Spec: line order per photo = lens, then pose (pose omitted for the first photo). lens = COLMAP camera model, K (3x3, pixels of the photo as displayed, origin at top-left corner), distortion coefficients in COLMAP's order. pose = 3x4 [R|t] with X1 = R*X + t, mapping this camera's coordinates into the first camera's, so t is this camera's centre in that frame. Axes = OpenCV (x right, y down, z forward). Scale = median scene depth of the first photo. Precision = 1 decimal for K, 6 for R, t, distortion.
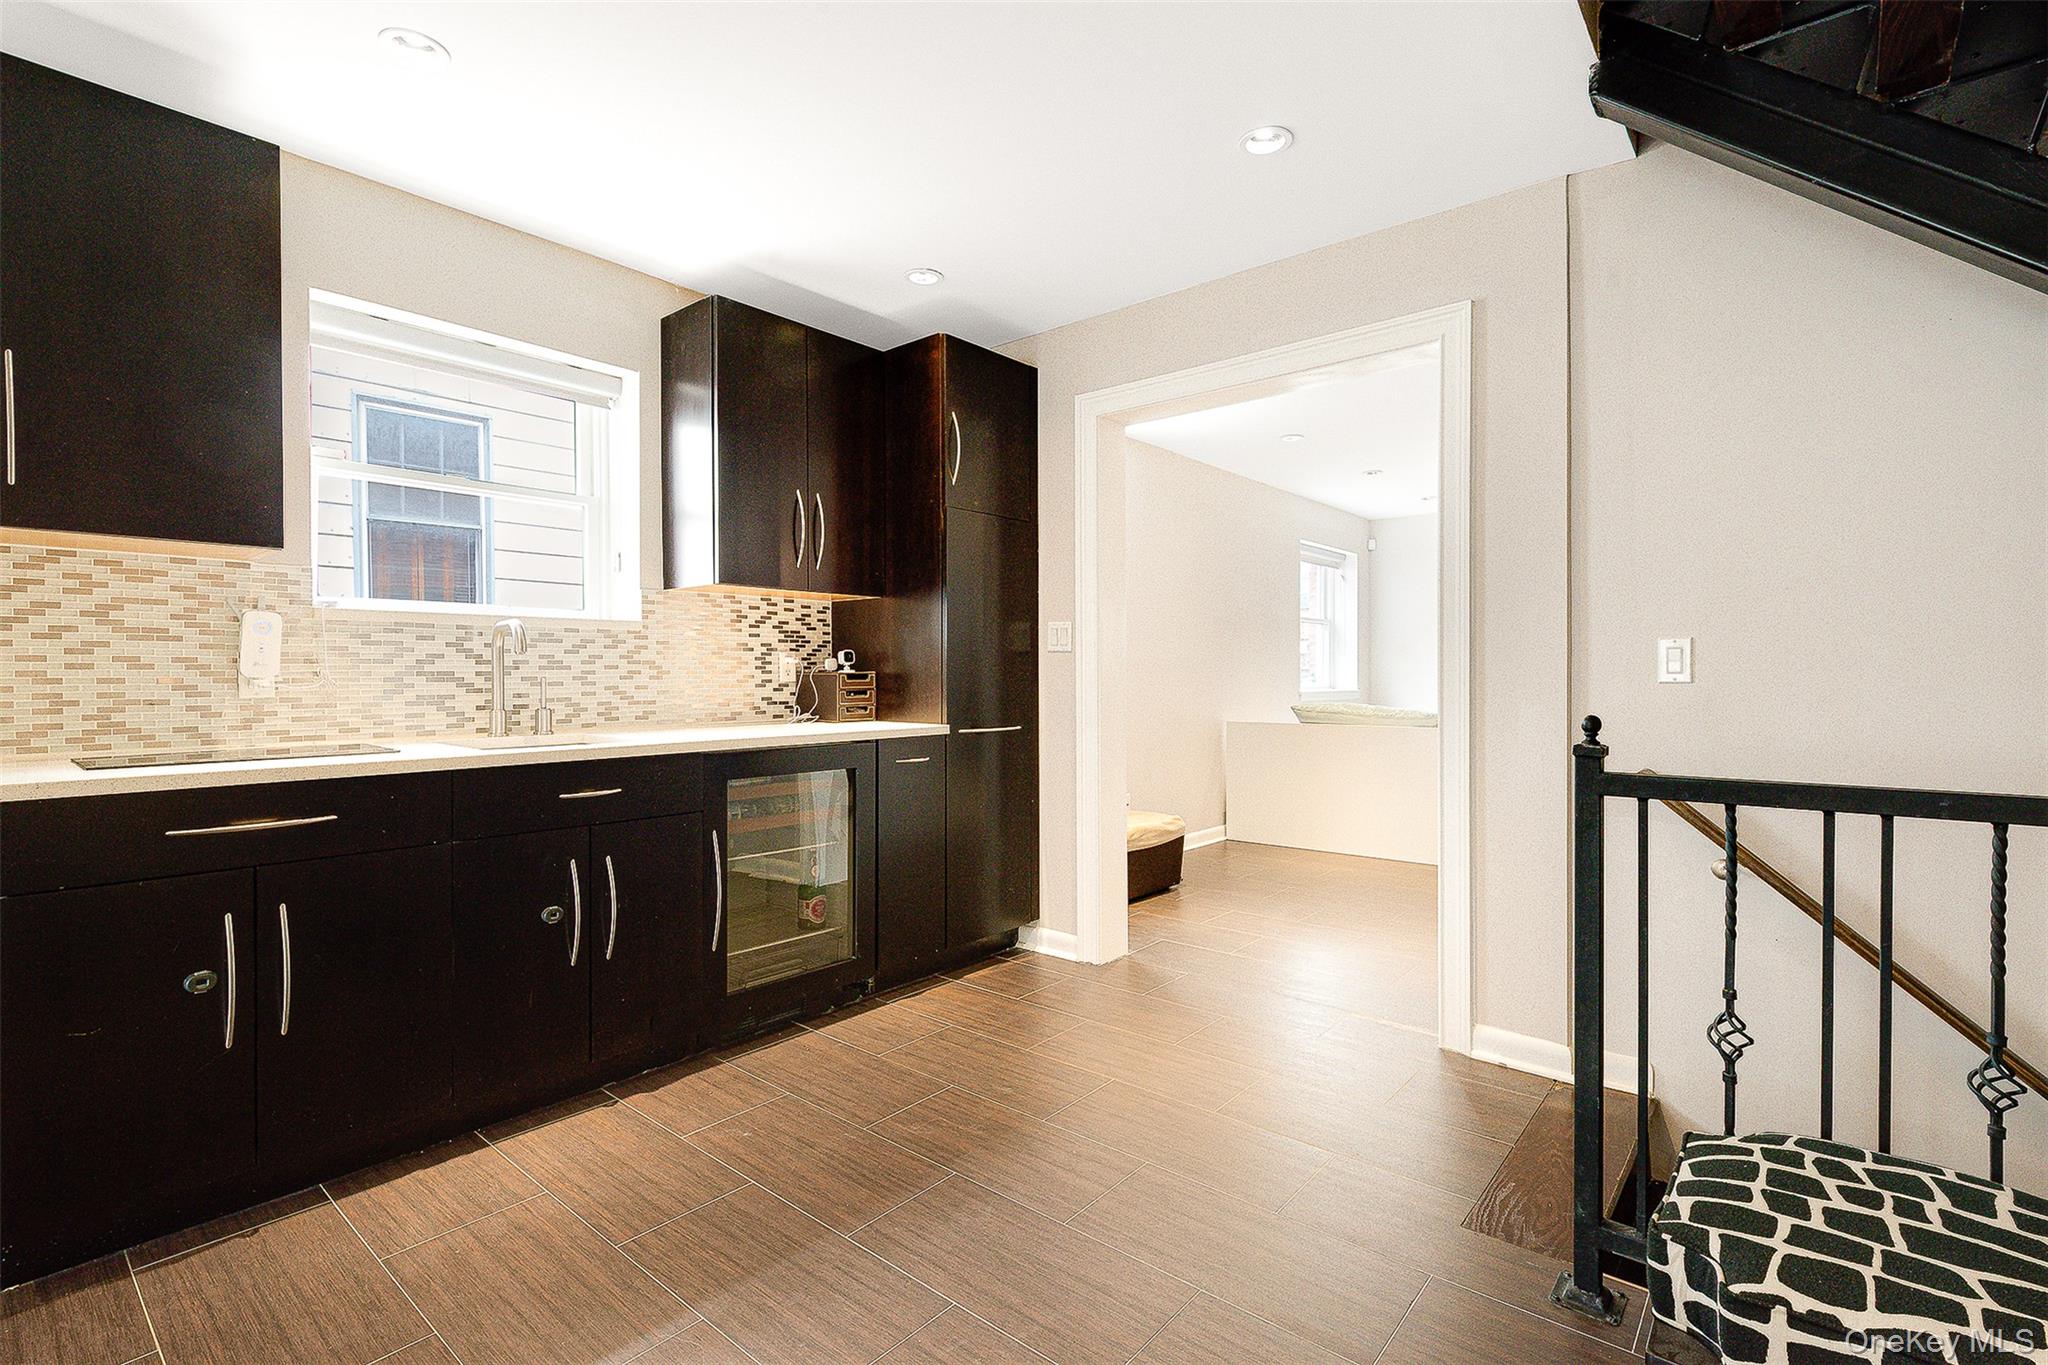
lens RADIAL K [[911.5, 0, 1024.0], [0, 911.5, 682.5], [0, 0, 1]] dist [-0.000661, -0.000028]
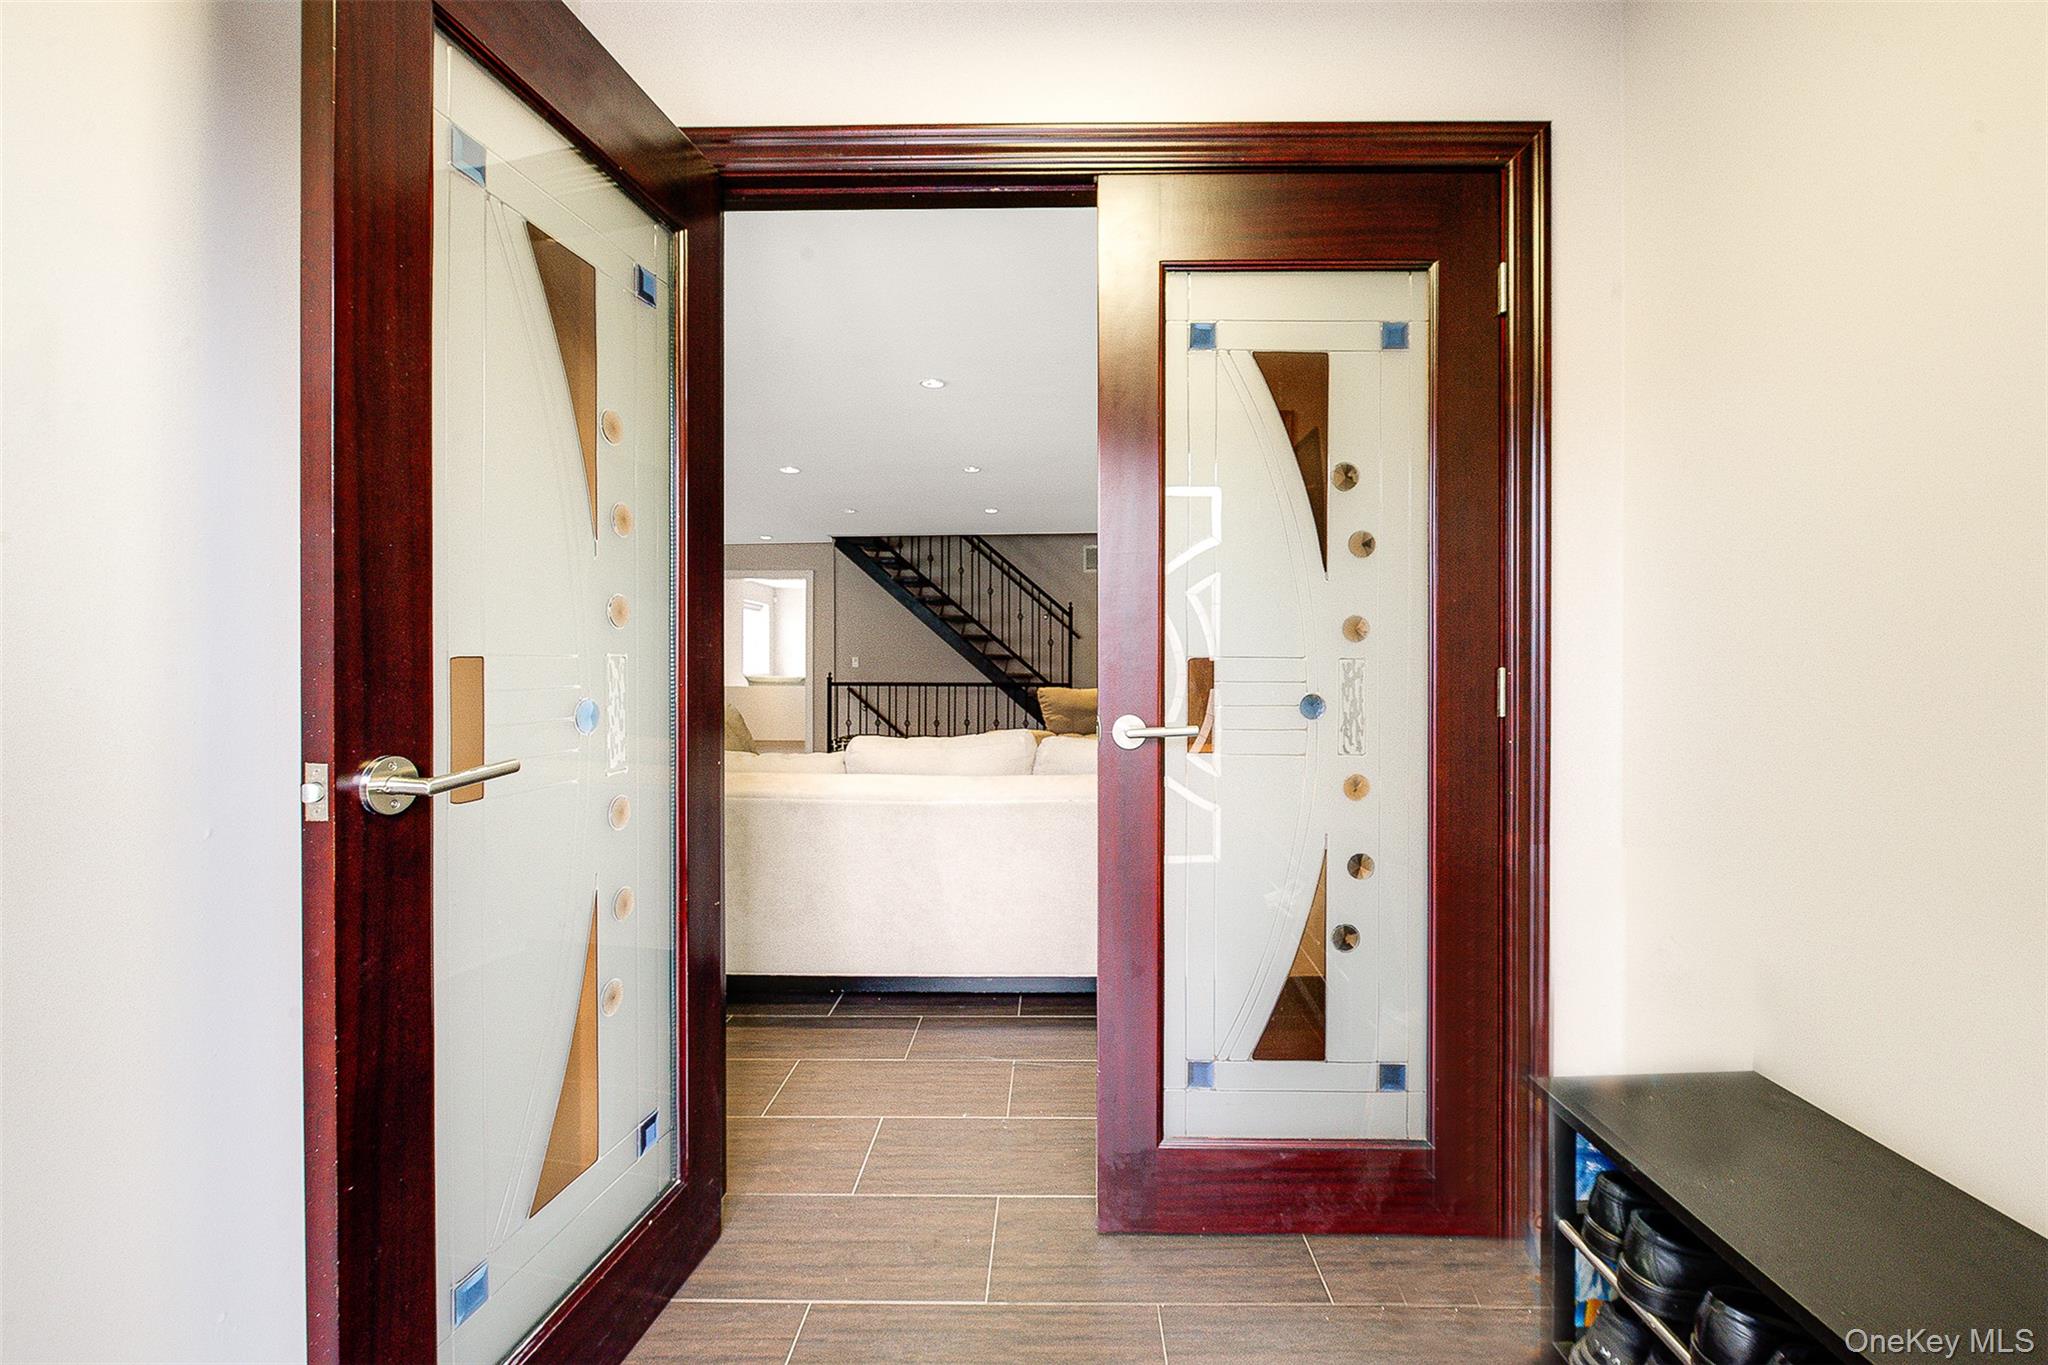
lens RADIAL K [[911.5, 0, 1024.0], [0, 911.5, 682.5], [0, 0, 1]] dist [-0.000661, -0.000028]
pose [[0.784175, -0.011285, 0.620438, -1.257943], [0.001312, 0.999863, 0.016529, 0.001794], [-0.620539, -0.012148, 0.784082, -2.690353]]
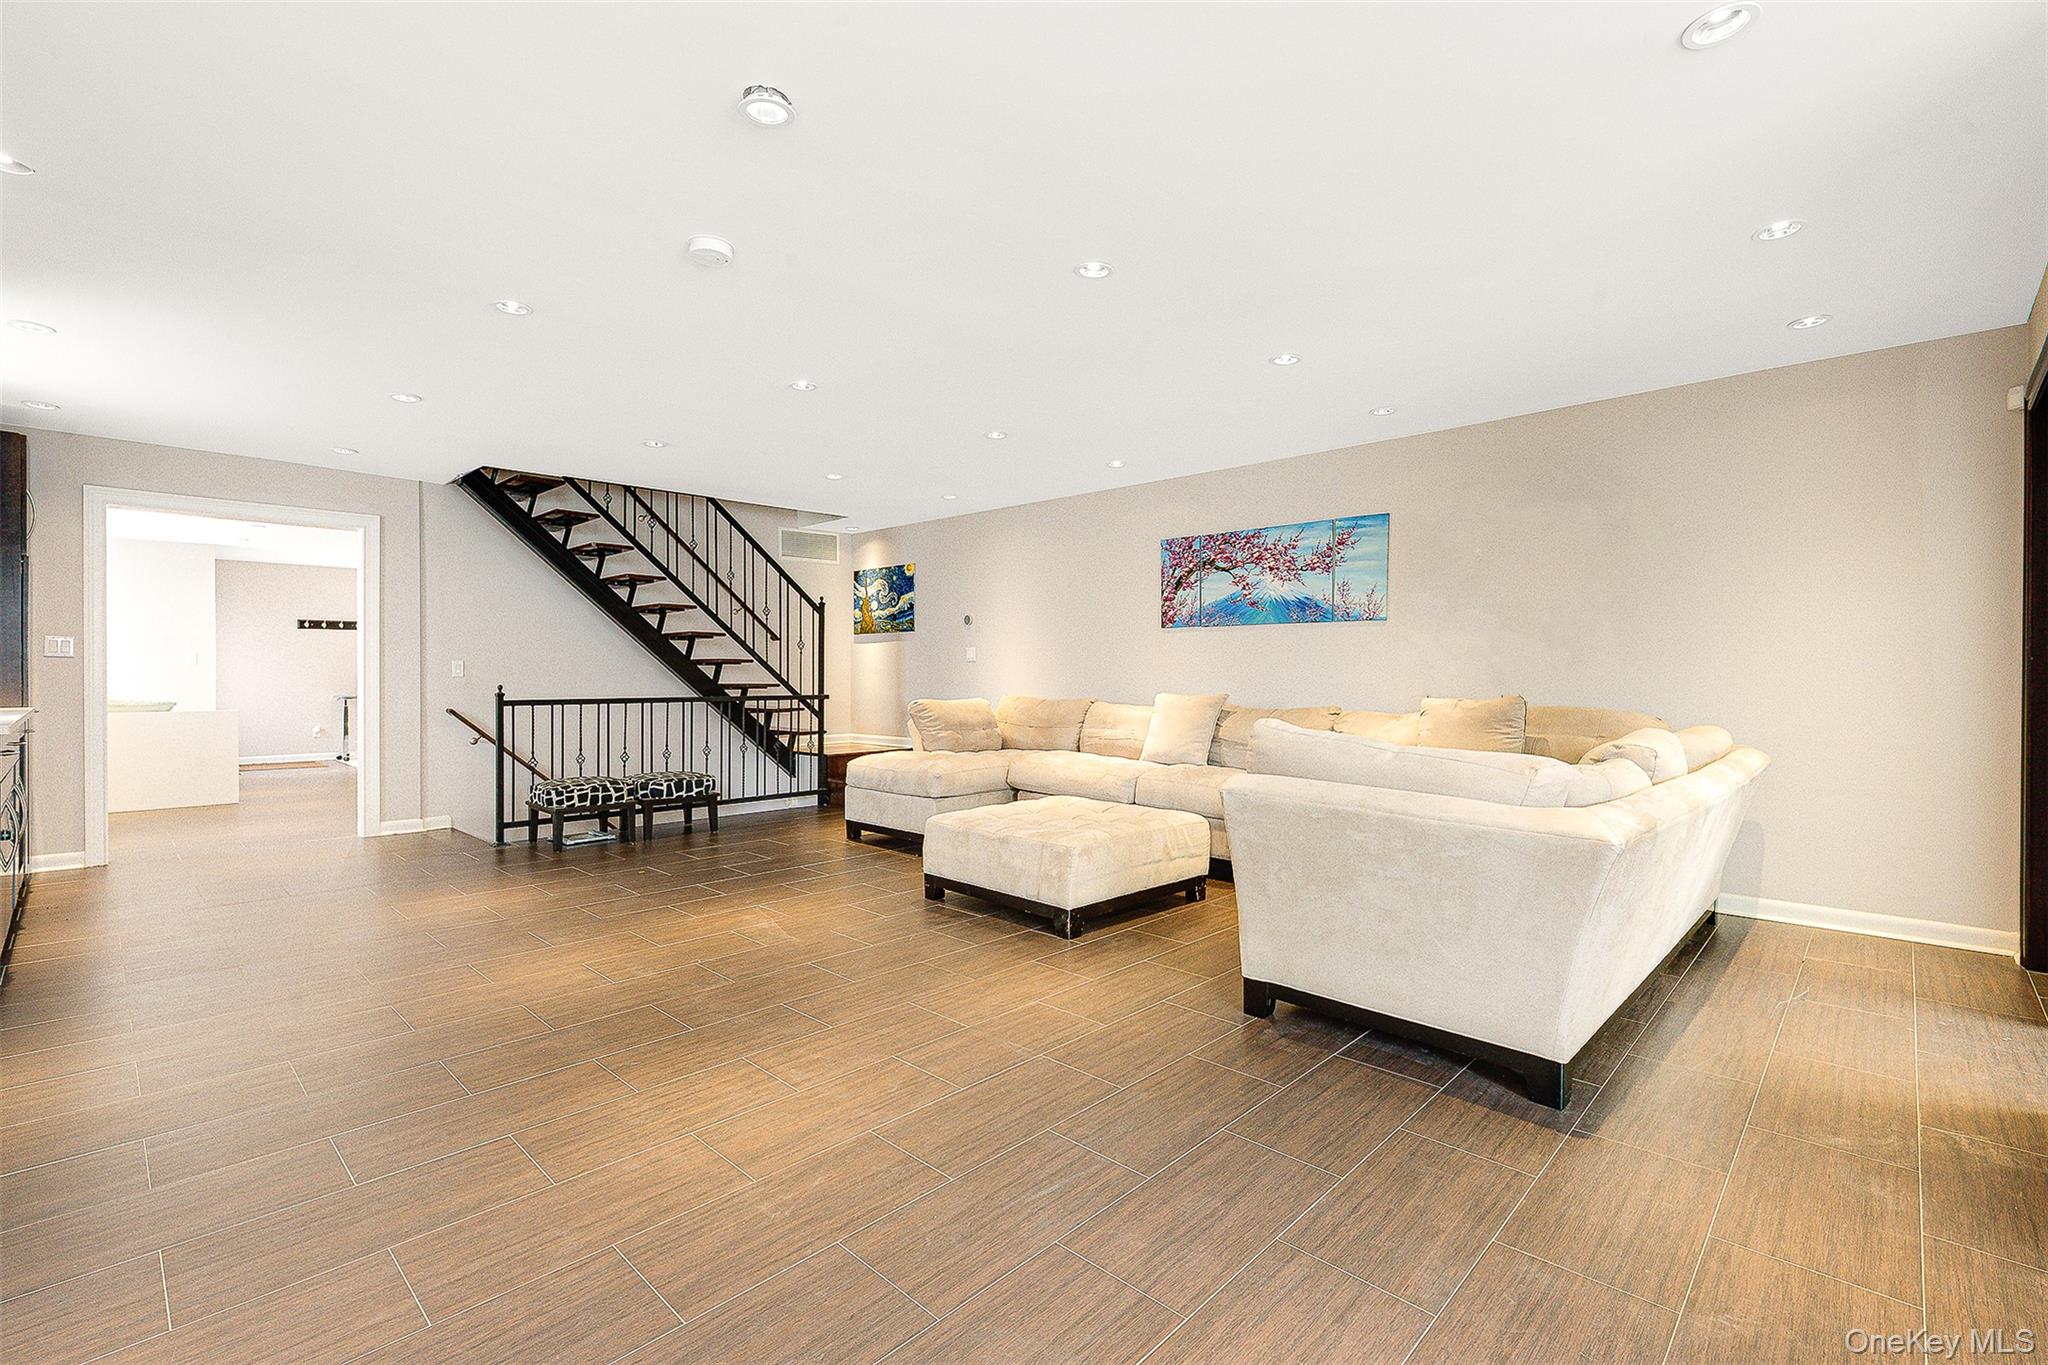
lens RADIAL K [[911.5, 0, 1024.0], [0, 911.5, 682.5], [0, 0, 1]] dist [-0.000661, -0.000028]
pose [[0.077443, -0.007848, 0.996966, -1.743522], [0.004108, 0.999963, 0.007553, 0.003197], [-0.996988, 0.003511, 0.077472, -0.852382]]
